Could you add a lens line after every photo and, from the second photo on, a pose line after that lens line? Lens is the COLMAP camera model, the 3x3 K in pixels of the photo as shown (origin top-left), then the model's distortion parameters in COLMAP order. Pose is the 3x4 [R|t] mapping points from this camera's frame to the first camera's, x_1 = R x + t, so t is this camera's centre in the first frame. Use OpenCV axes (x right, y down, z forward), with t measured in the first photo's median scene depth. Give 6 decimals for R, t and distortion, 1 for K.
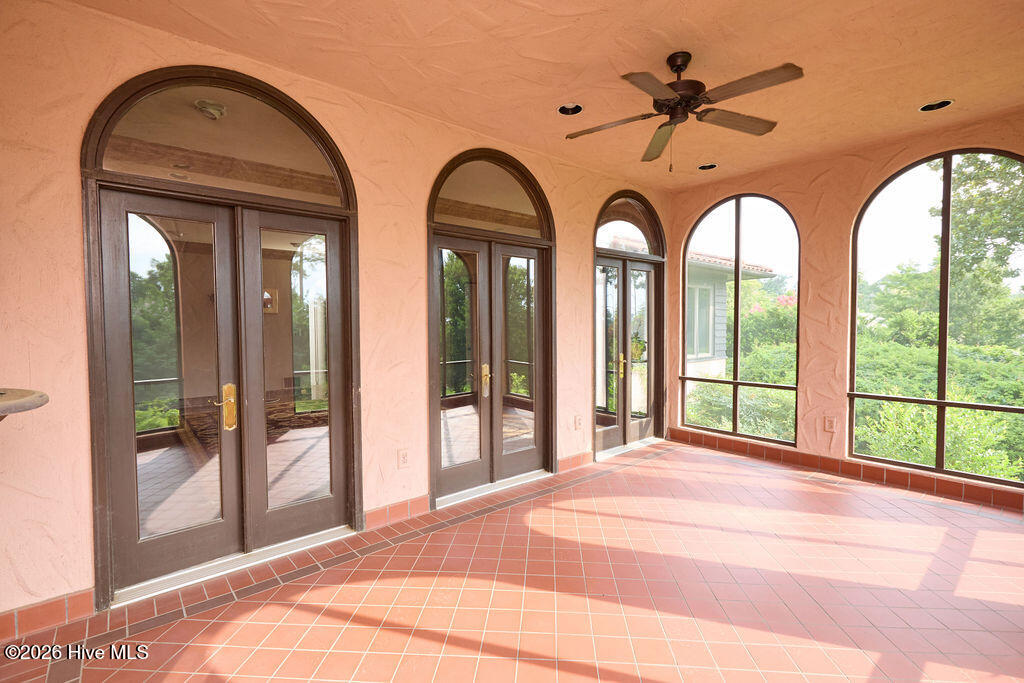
lens RADIAL K [[467.0, 0, 510.0], [0, 467.0, 341.4], [0, 0, 1]] dist [-0.003508, 0.001059]
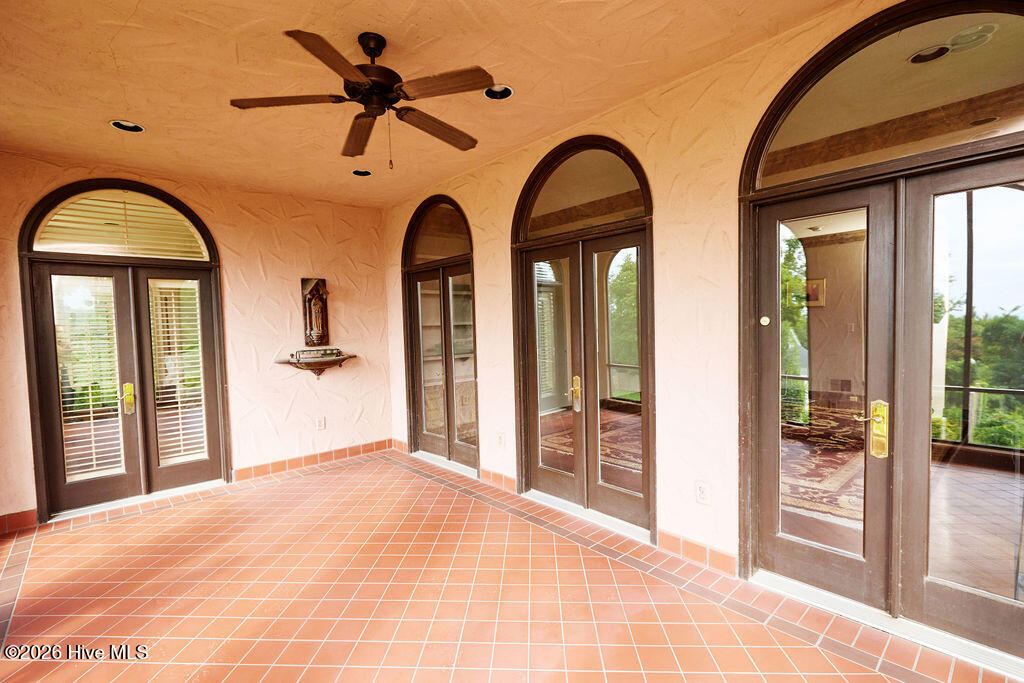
lens RADIAL K [[467.0, 0, 509.3], [0, 467.0, 347.1], [0, 0, 1]] dist [-0.003508, 0.001059]
pose [[0.026850, 0.051072, -0.998334, 0.837755], [-0.014528, 0.998608, 0.050695, -0.052280], [0.999534, 0.013143, 0.027555, 0.815486]]
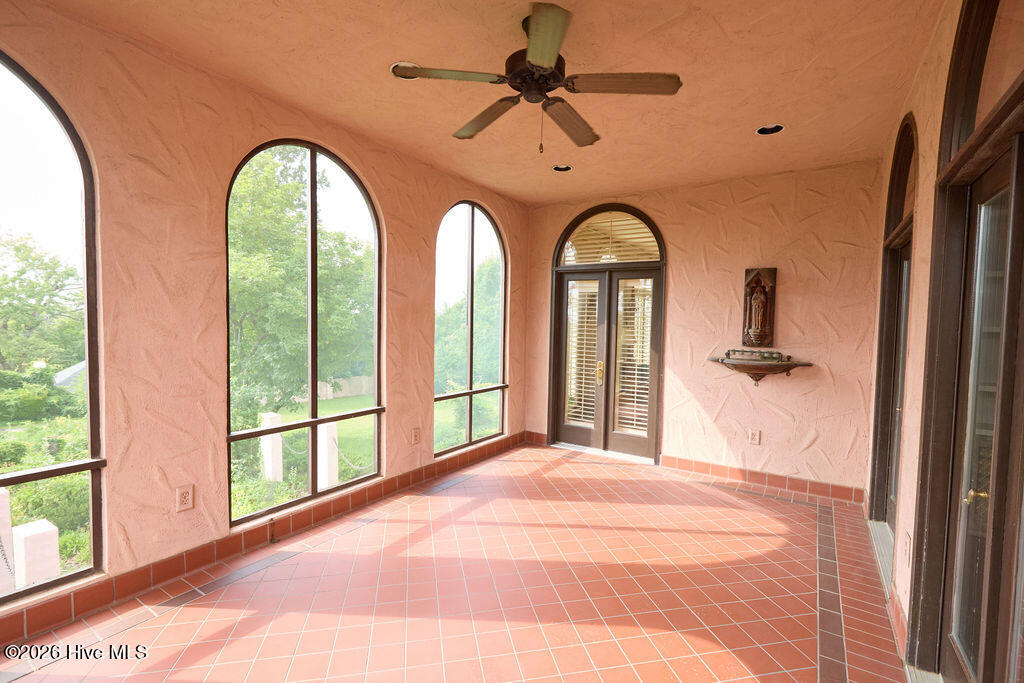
lens RADIAL K [[467.0, 0, 504.1], [0, 467.0, 343.1], [0, 0, 1]] dist [-0.003508, 0.001059]
pose [[-0.962402, -0.002936, -0.271612, 0.424535], [-0.028161, 0.995632, 0.089018, -0.072226], [0.270164, 0.093320, -0.958281, 1.206545]]
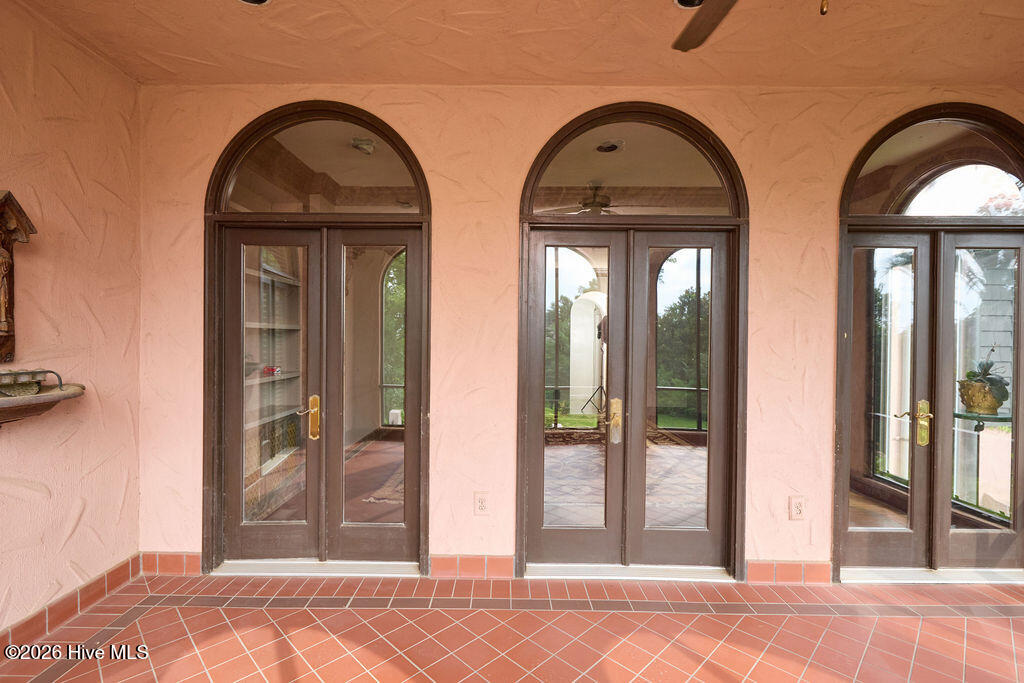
lens RADIAL K [[467.0, 0, 507.9], [0, 467.0, 340.7], [0, 0, 1]] dist [-0.003508, 0.001059]
pose [[0.757121, 0.016150, -0.653076, 0.284891], [-0.038178, 0.999080, -0.019554, -0.019688], [0.652159, 0.039738, 0.757040, 0.324103]]
